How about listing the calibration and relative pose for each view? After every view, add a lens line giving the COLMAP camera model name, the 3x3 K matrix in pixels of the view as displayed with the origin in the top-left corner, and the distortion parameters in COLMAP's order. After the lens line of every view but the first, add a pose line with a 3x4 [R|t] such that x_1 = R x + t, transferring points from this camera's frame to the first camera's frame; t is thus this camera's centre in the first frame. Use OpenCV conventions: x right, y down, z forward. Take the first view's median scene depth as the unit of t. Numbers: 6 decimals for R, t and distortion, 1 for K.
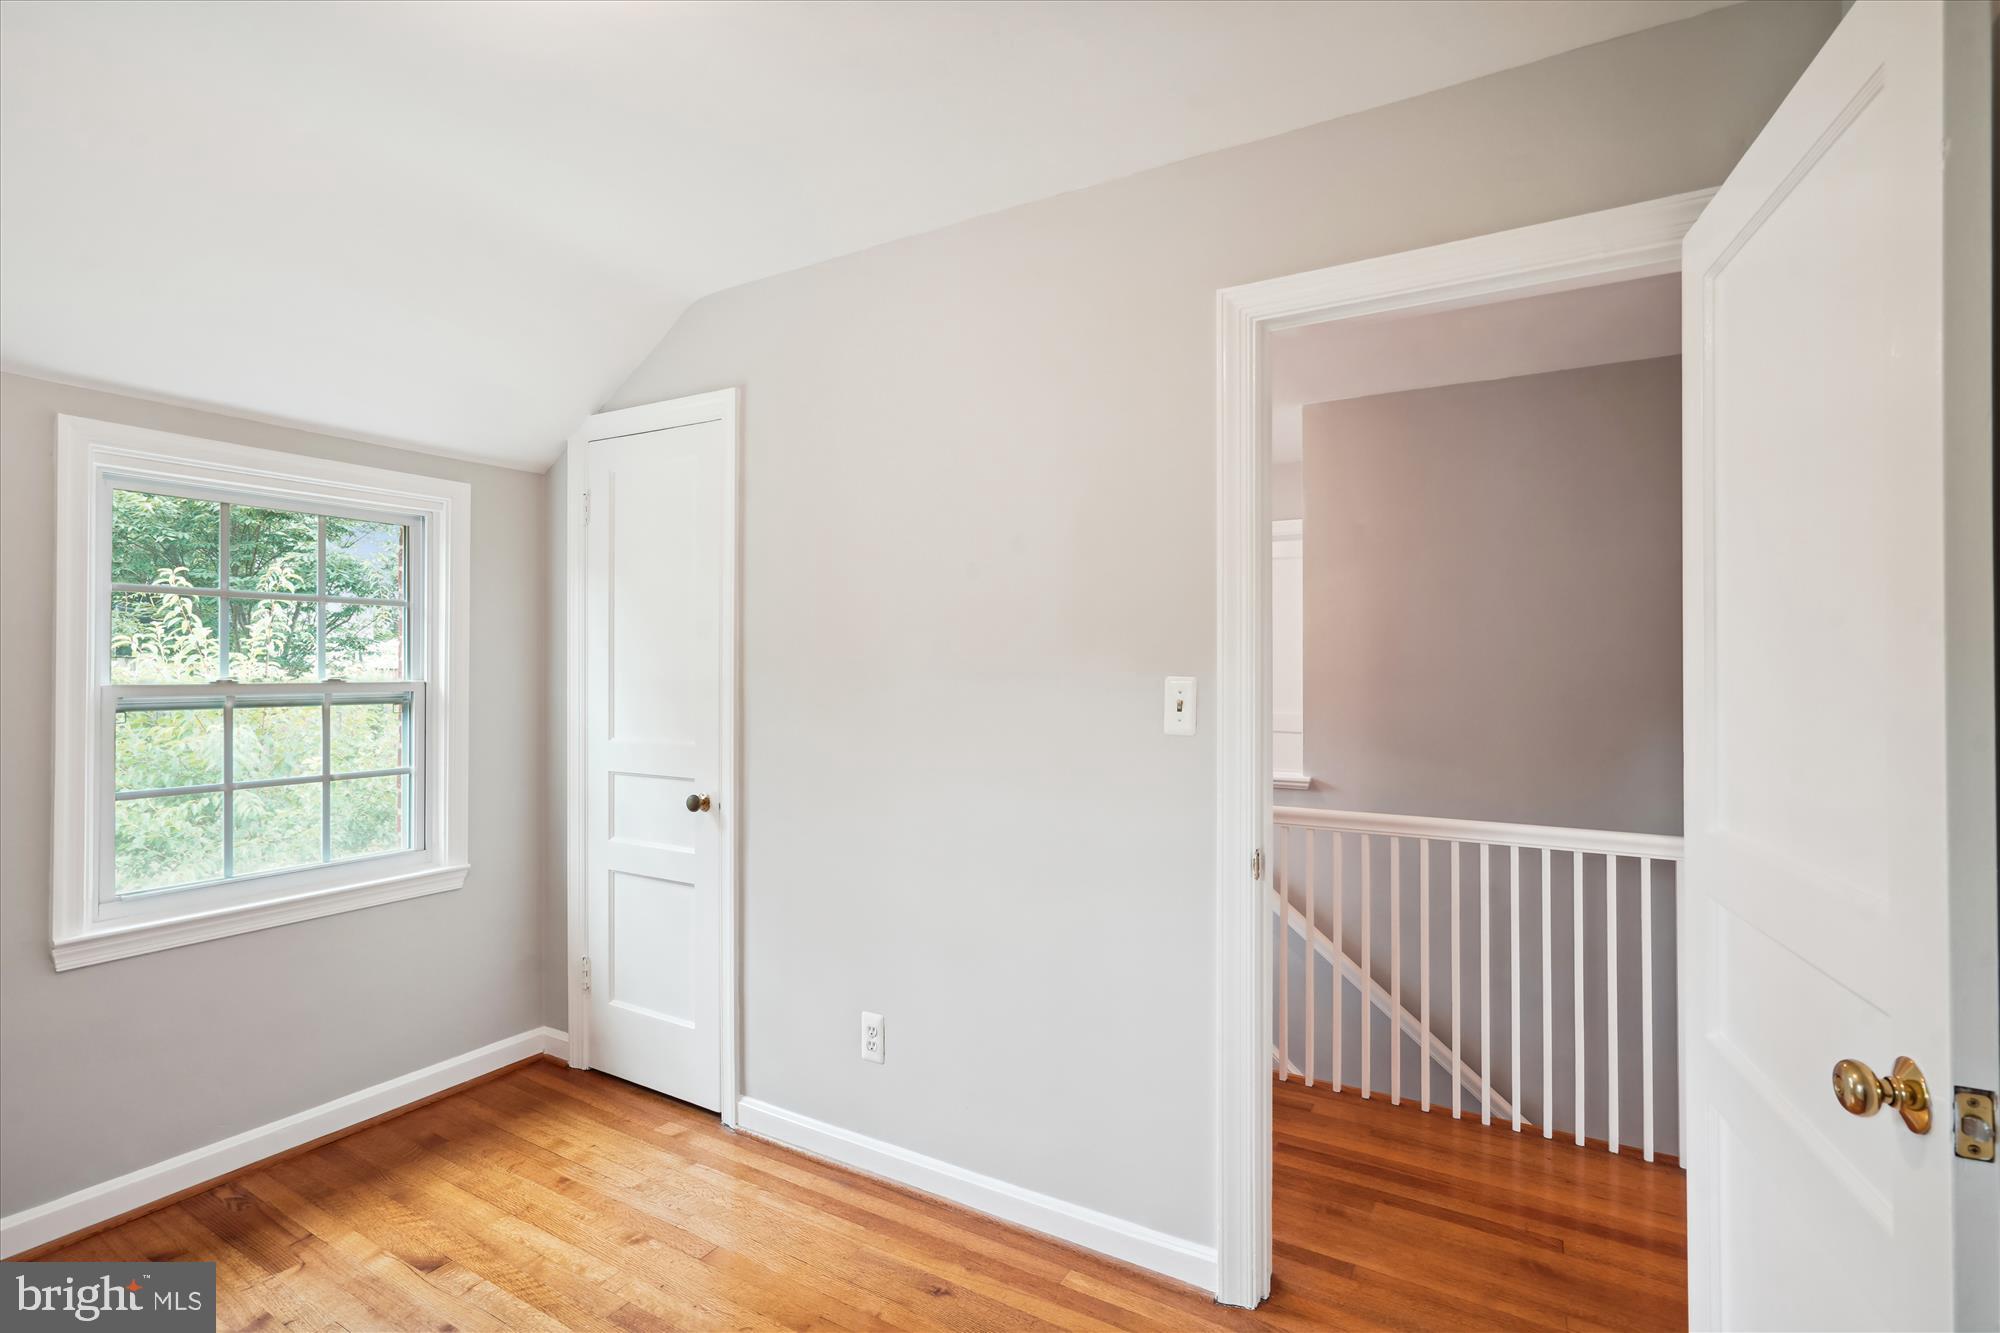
lens RADIAL K [[933.9, 0, 990.7], [0, 933.9, 655.6], [0, 0, 1]] dist [-0.003058, 0.004919]
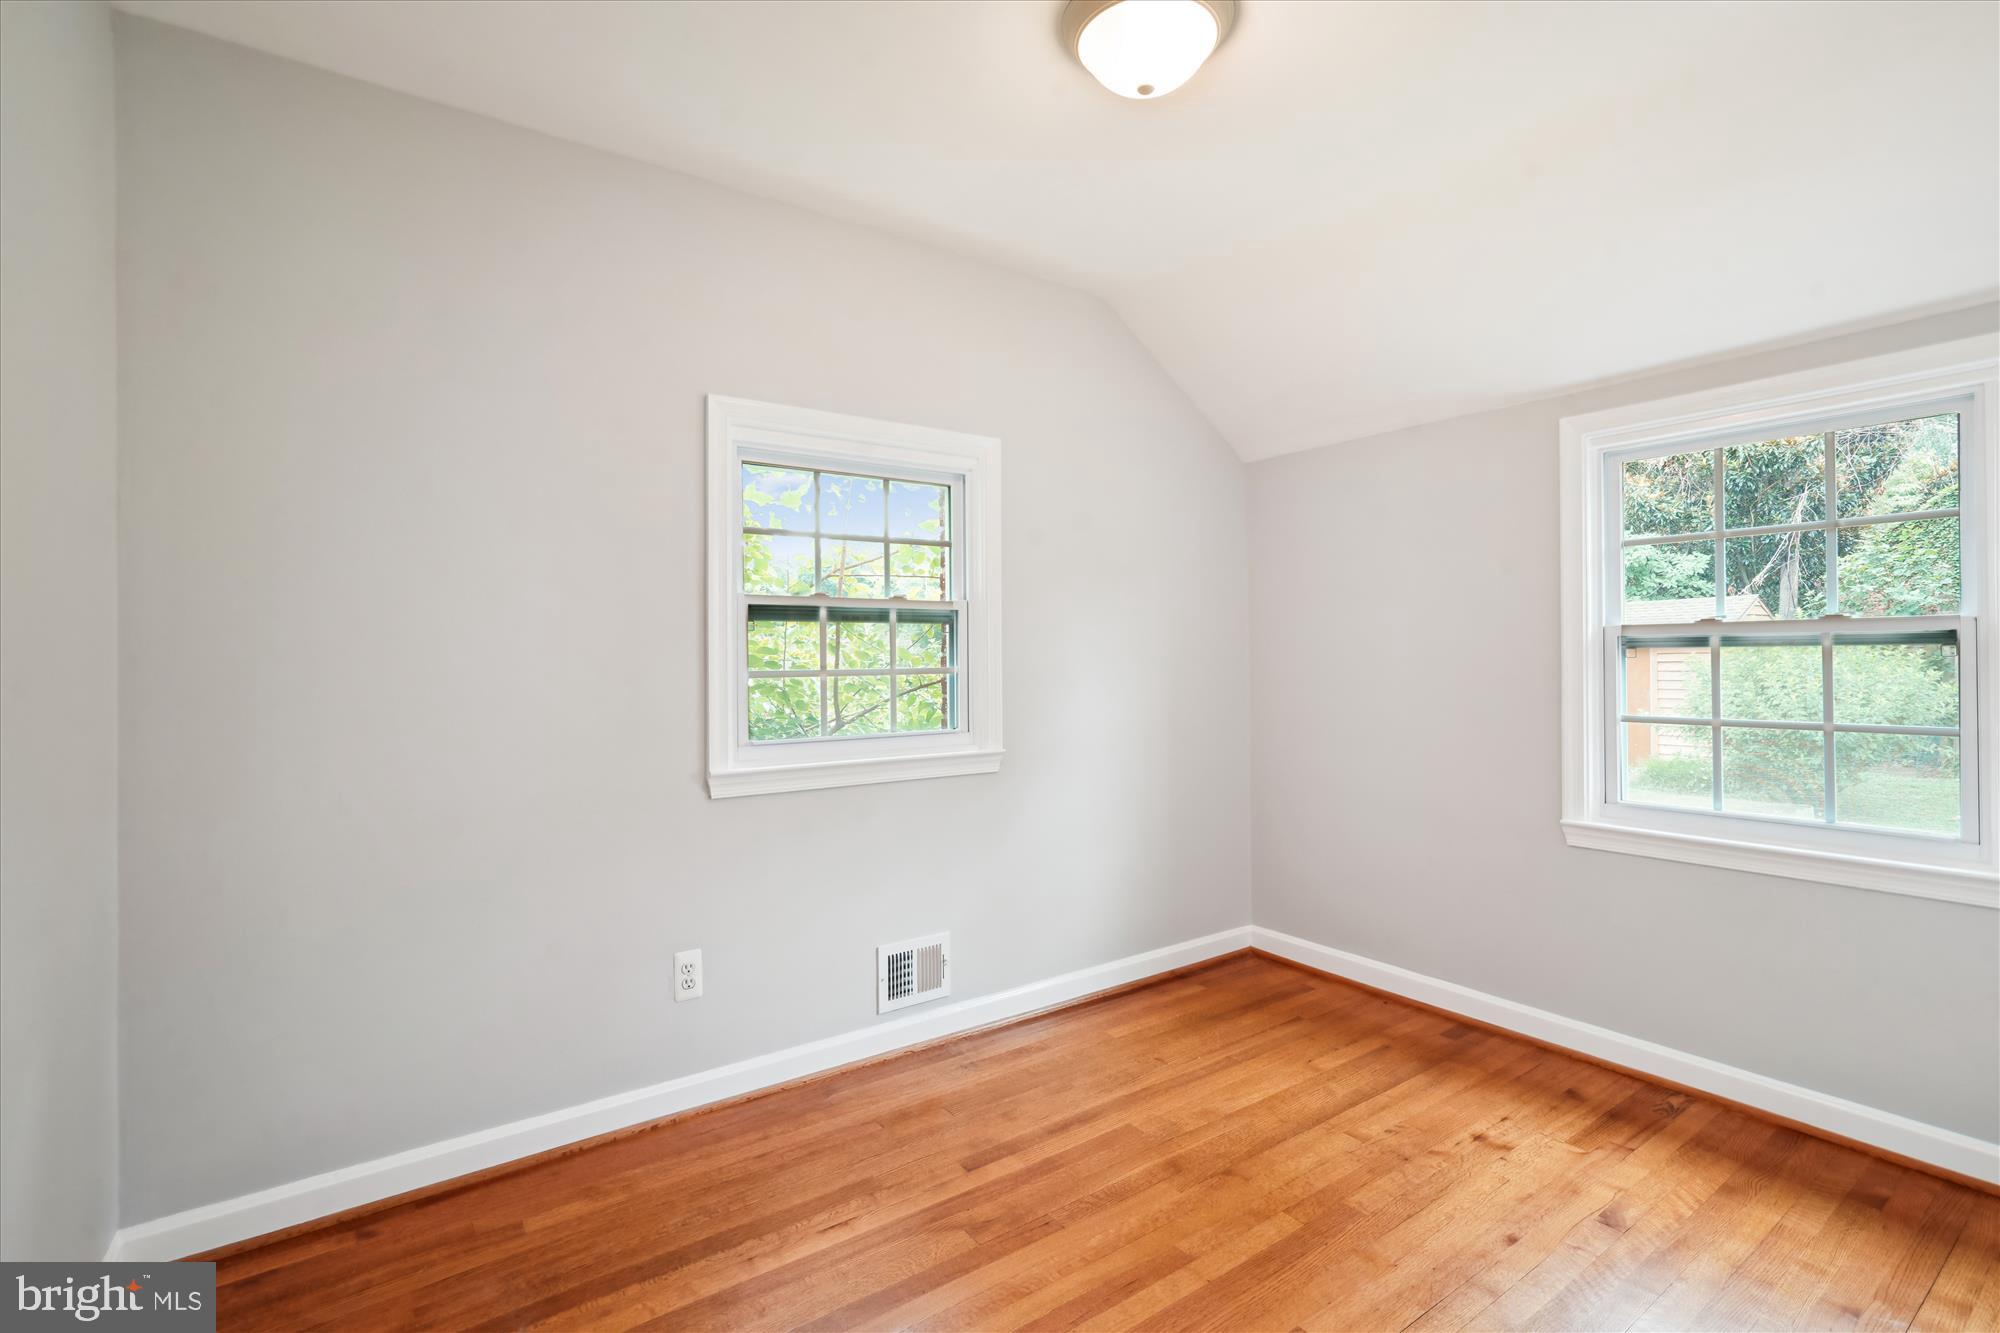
lens RADIAL K [[933.9, 0, 990.7], [0, 933.9, 655.6], [0, 0, 1]] dist [-0.003058, 0.004919]
pose [[-0.415010, -0.003728, -0.909809, 0.494162], [0.013841, 0.999850, -0.010410, 0.072937], [0.909711, -0.016913, -0.414897, 0.772573]]
